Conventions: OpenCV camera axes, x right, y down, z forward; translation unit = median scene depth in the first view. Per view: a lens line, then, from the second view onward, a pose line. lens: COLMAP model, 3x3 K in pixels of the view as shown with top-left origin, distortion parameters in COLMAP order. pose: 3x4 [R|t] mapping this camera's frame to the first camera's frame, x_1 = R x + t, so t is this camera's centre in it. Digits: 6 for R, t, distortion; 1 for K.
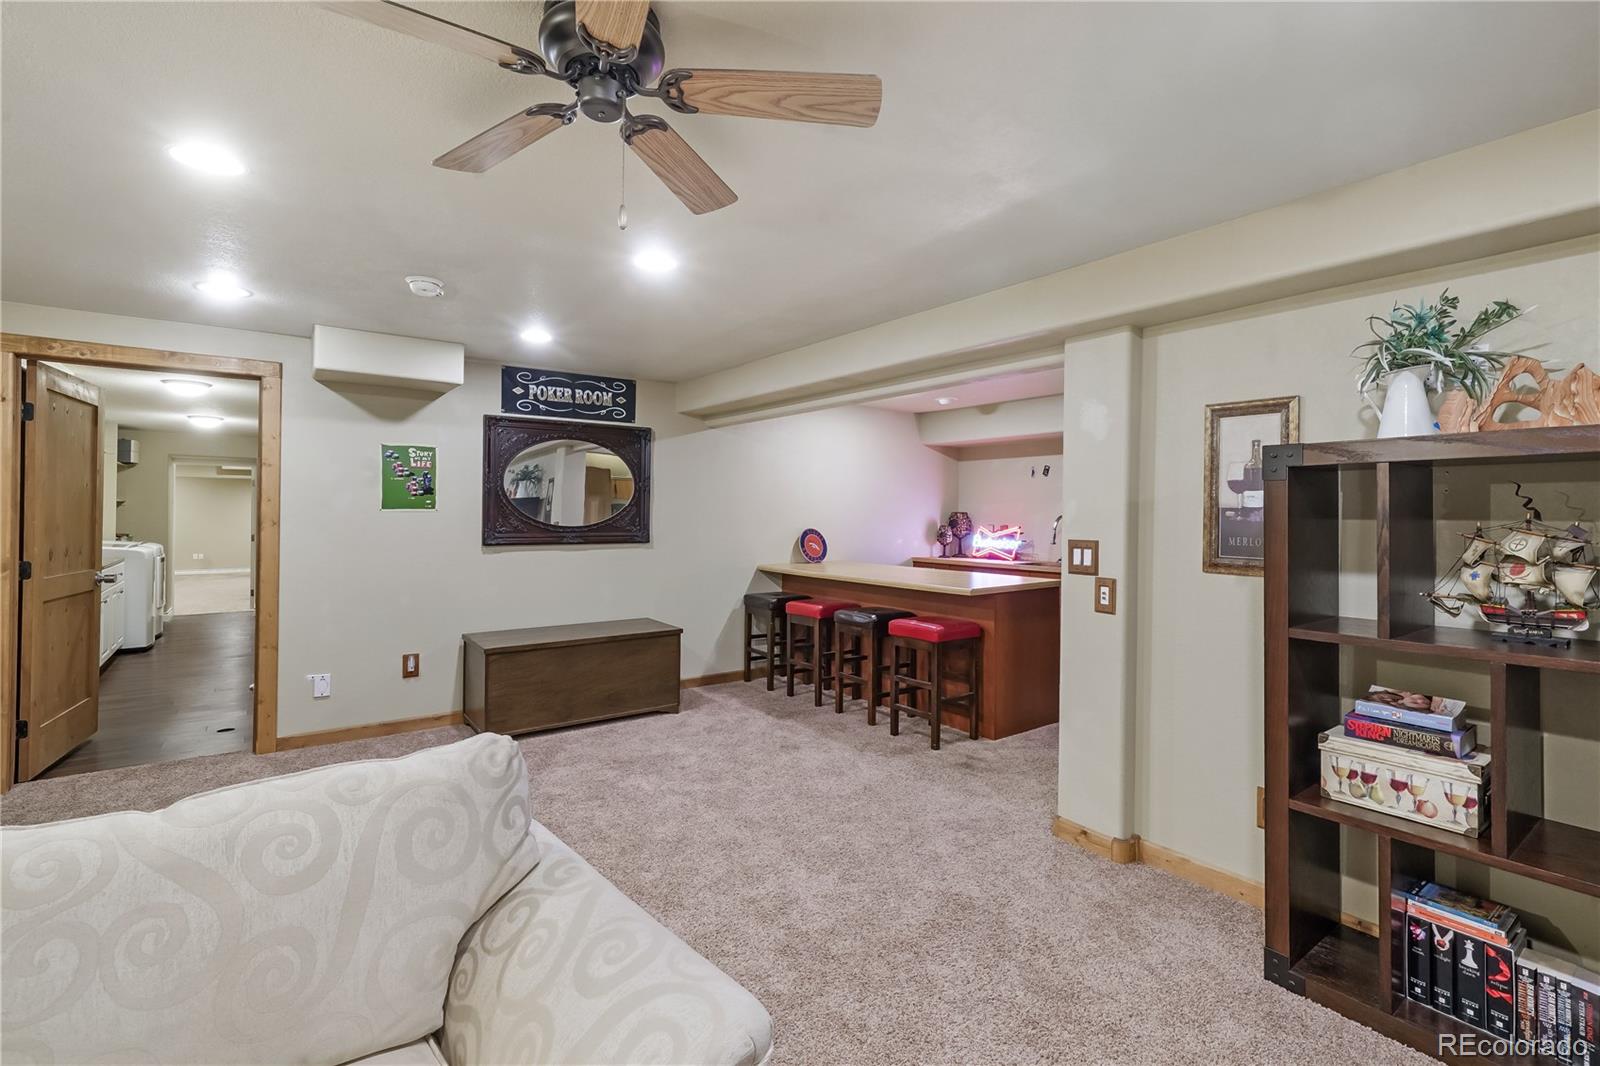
lens RADIAL K [[704.5, 0, 802.1], [0, 704.5, 515.5], [0, 0, 1]] dist [-0.001953, 0.001313]
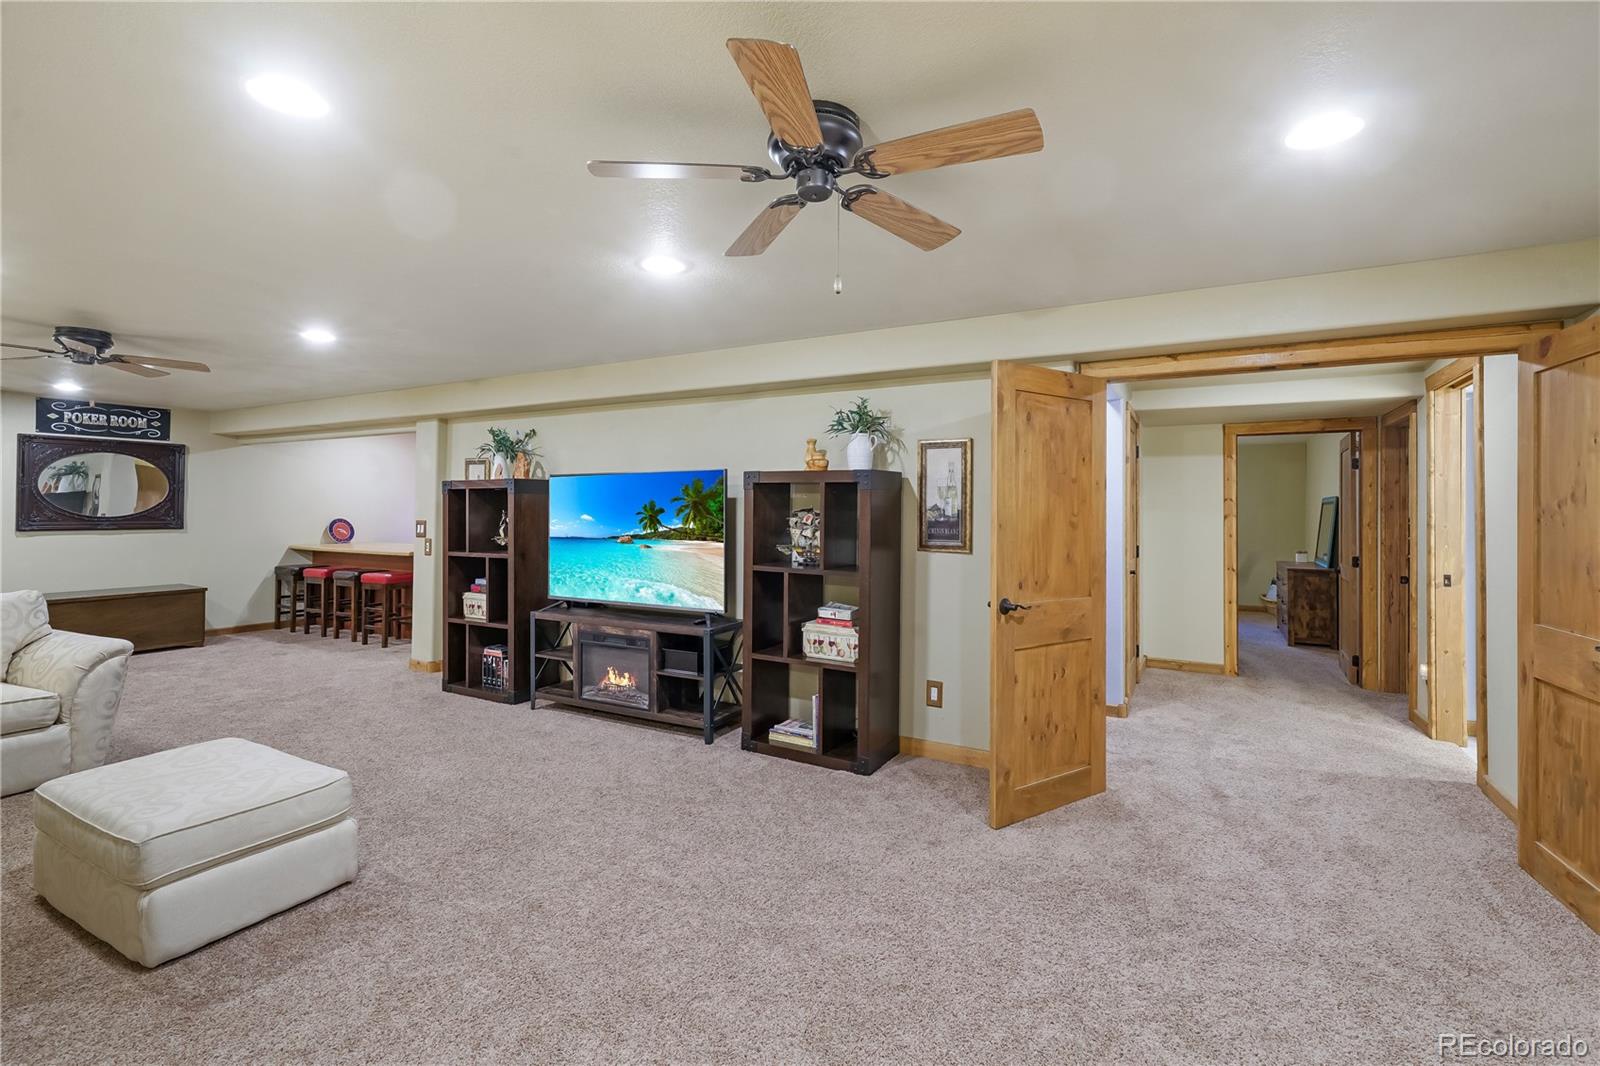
lens RADIAL K [[704.5, 0, 798.6], [0, 704.5, 507.0], [0, 0, 1]] dist [-0.001953, 0.001313]
pose [[0.913234, 0.000198, 0.407436, 0.340503], [0.001091, 0.999995, -0.002932, 0.001589], [-0.407435, 0.003122, 0.913229, -0.786504]]
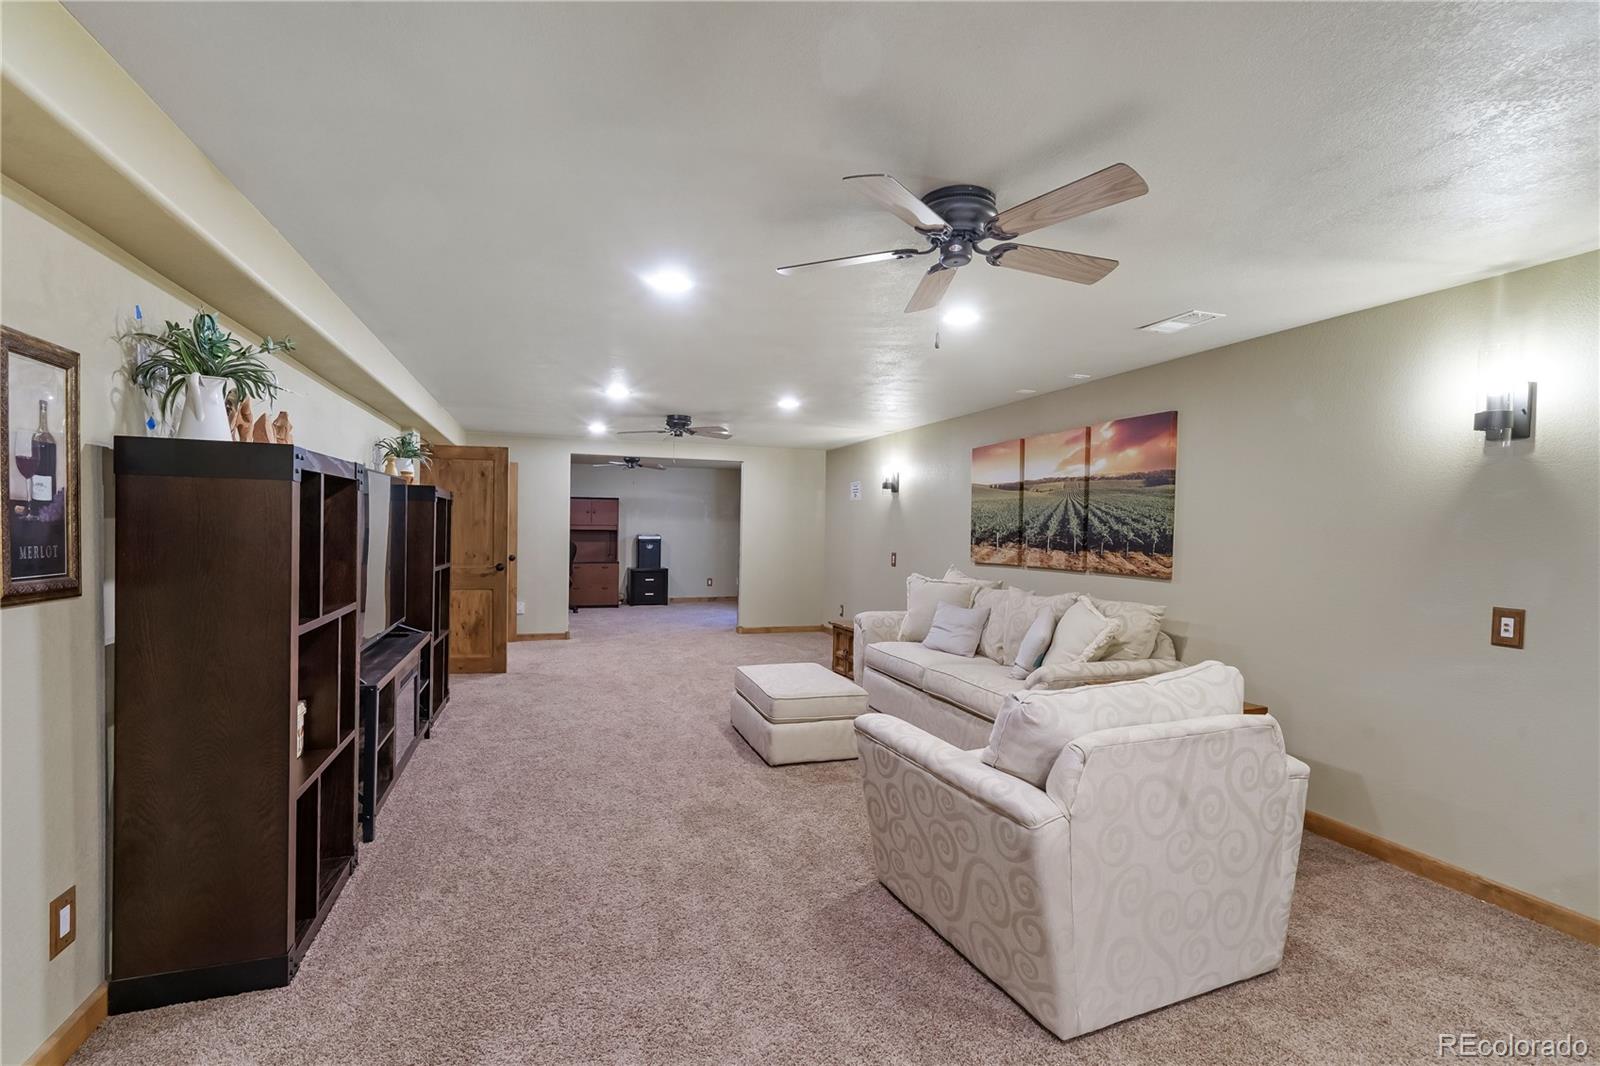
lens RADIAL K [[704.5, 0, 793.1], [0, 704.5, 541.3], [0, 0, 1]] dist [-0.001953, 0.001313]
pose [[-0.951468, -0.028499, 0.306425, -0.126635], [-0.022142, 0.999462, 0.024202, -0.002562], [-0.306950, 0.016243, -0.951587, 0.727490]]
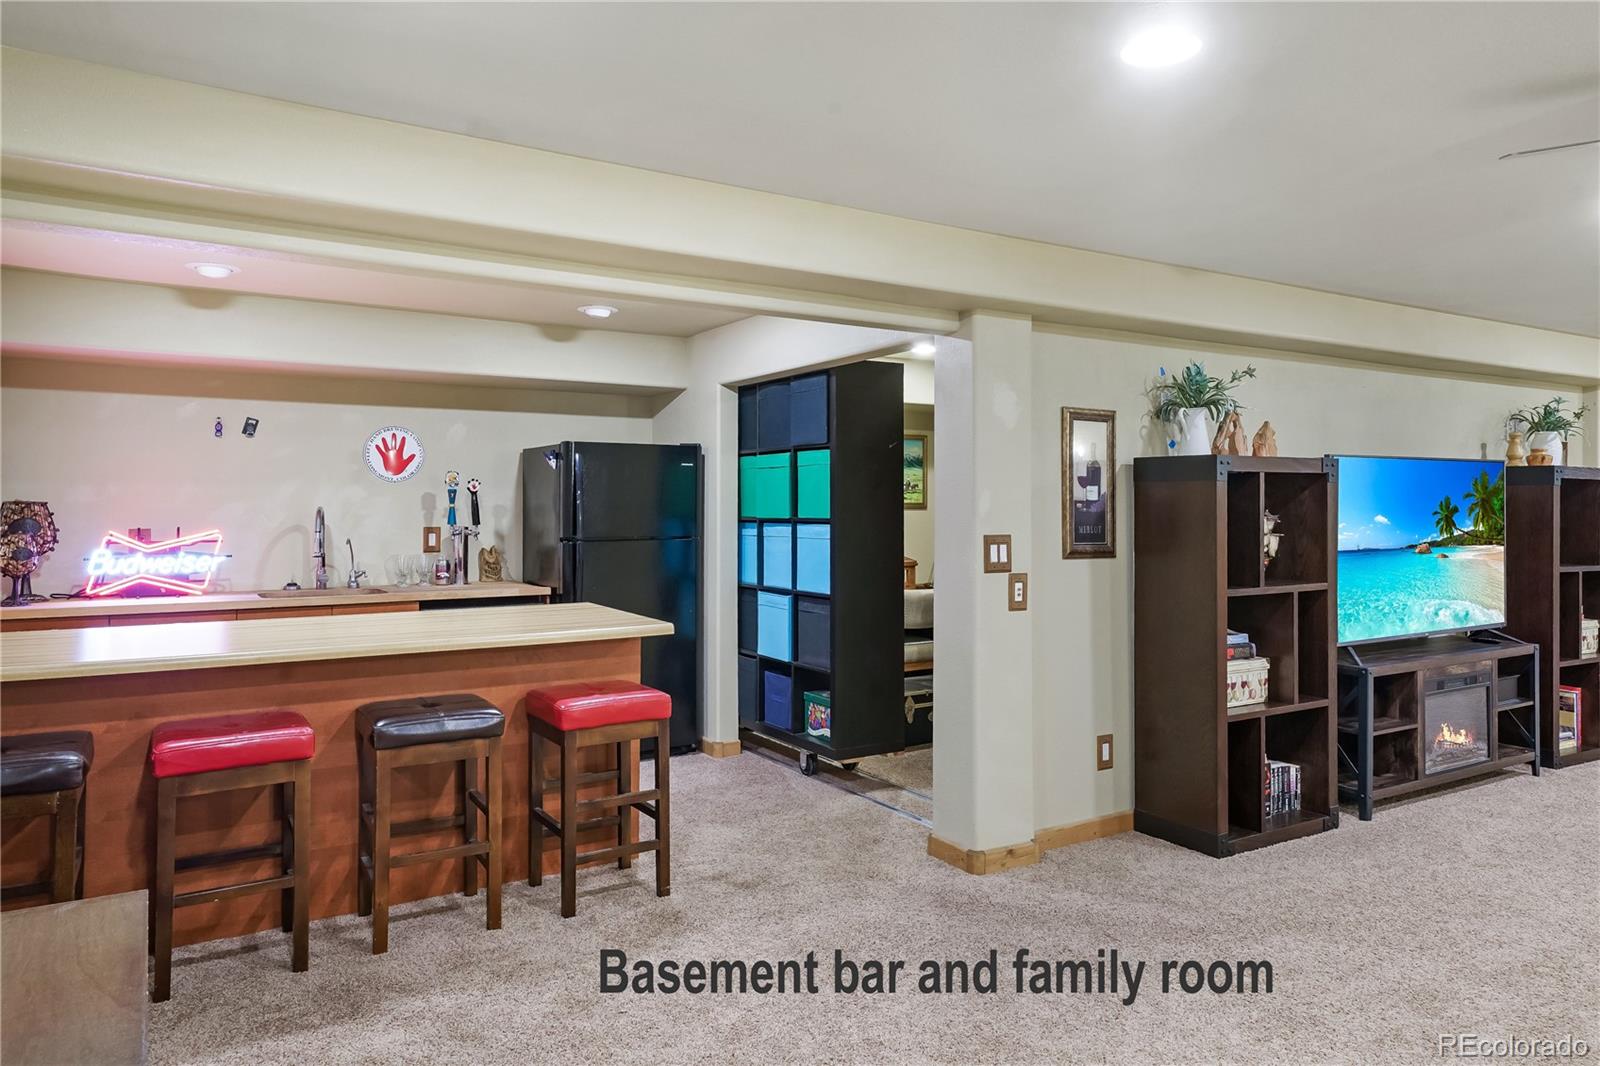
lens RADIAL K [[1022.6, 0, 791.7], [0, 1022.6, 503.6], [0, 0, 1]] dist [0.007473, 0.002495]
pose [[0.109631, 0.001018, 0.993972, -0.567552], [0.001511, 0.999998, -0.001190, -0.002427], [-0.993971, 0.001633, 0.109629, 0.671748]]
